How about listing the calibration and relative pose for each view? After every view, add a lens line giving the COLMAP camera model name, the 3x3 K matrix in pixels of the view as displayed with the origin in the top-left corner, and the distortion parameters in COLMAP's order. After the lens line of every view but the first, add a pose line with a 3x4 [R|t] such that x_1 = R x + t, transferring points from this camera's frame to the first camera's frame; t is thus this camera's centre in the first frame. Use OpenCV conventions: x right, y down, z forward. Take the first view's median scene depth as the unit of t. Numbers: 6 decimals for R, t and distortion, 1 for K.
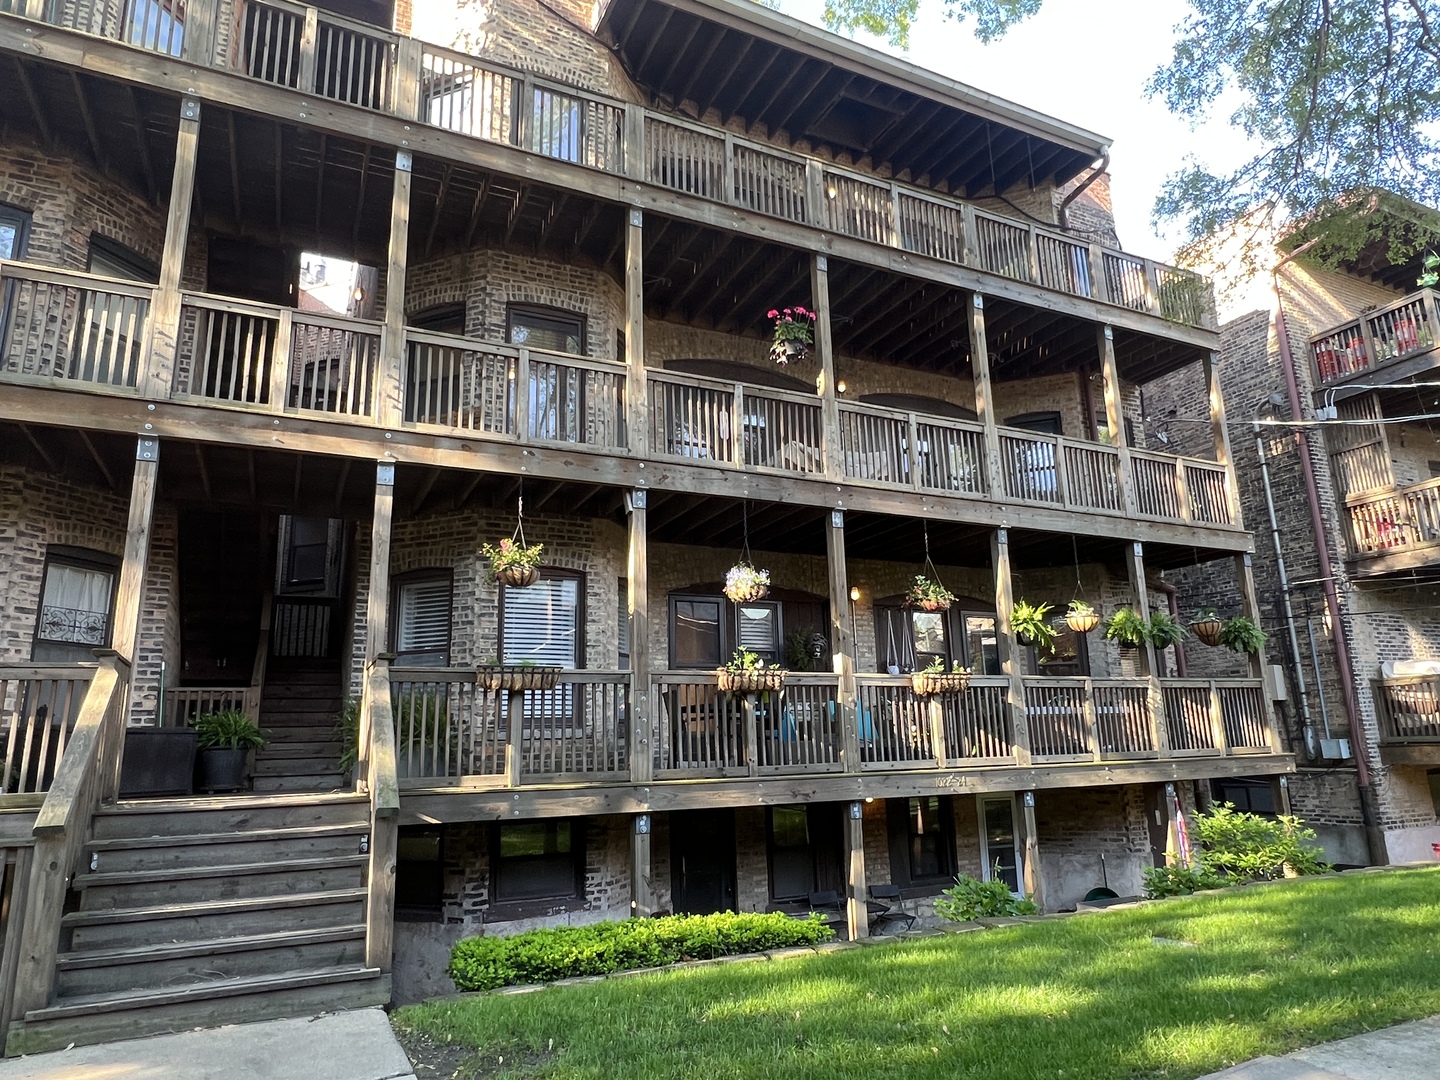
lens RADIAL K [[886.2, 0, 718.7], [0, 886.2, 542.0], [0, 0, 1]] dist [-0.001650, -0.000276]
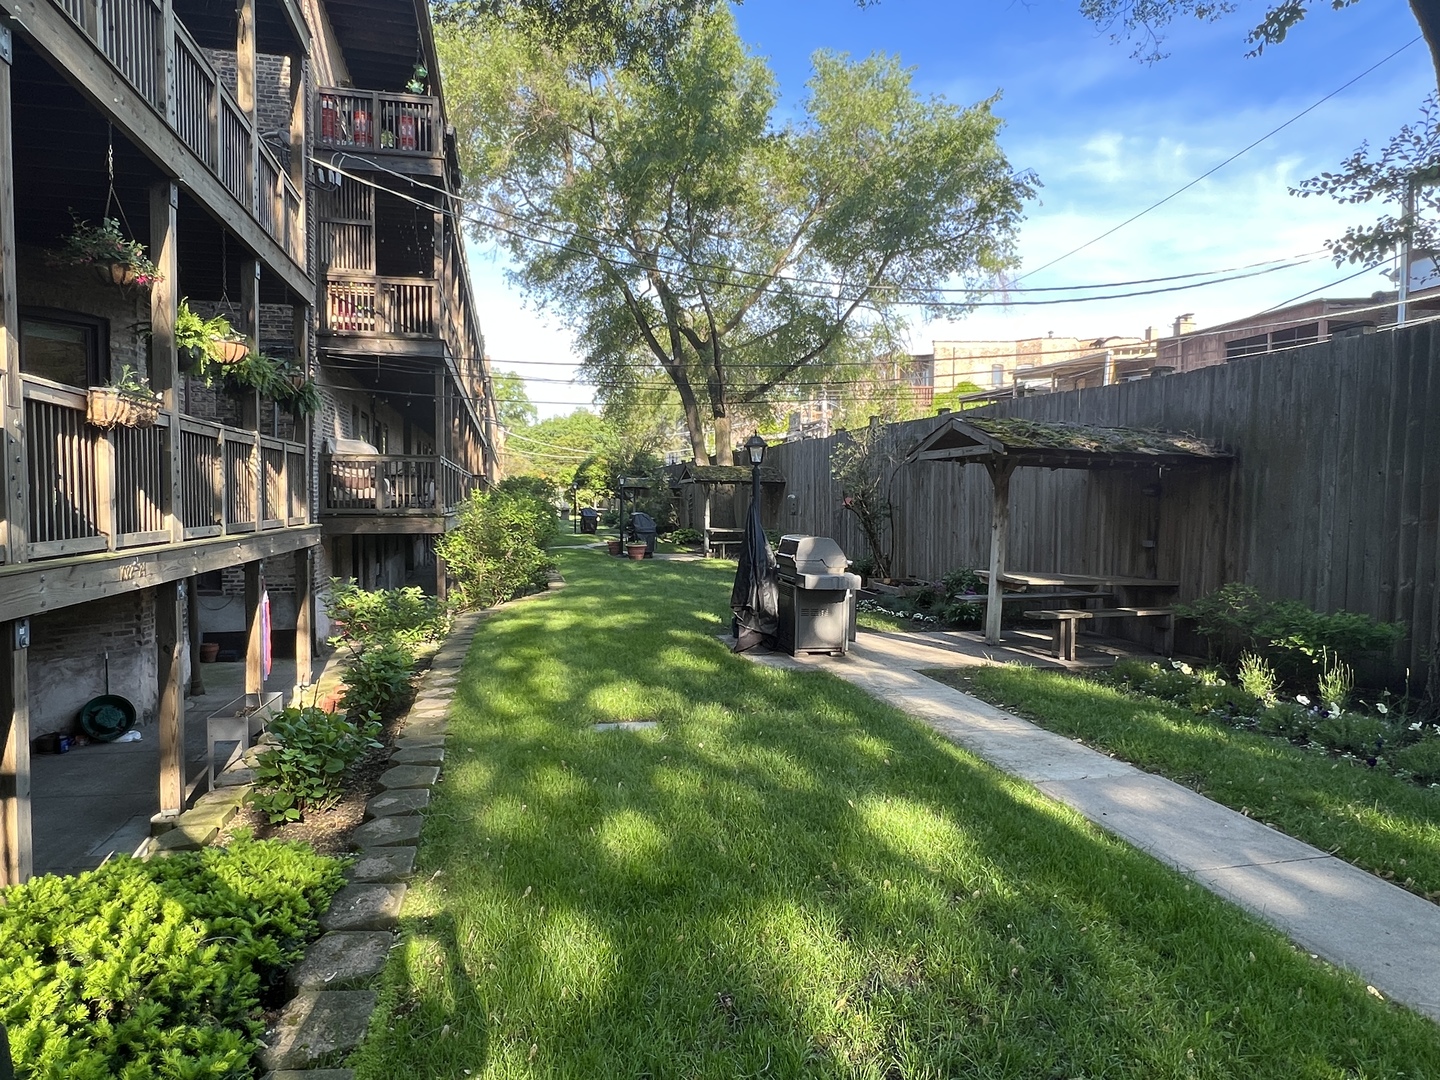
lens RADIAL K [[886.2, 0, 719.0], [0, 886.2, 542.9], [0, 0, 1]] dist [-0.001650, -0.000276]
pose [[0.214066, -0.018606, 0.976642, -0.173334], [-0.236085, 0.969193, 0.070211, 0.076338], [-0.947861, -0.245601, 0.203078, 0.337027]]
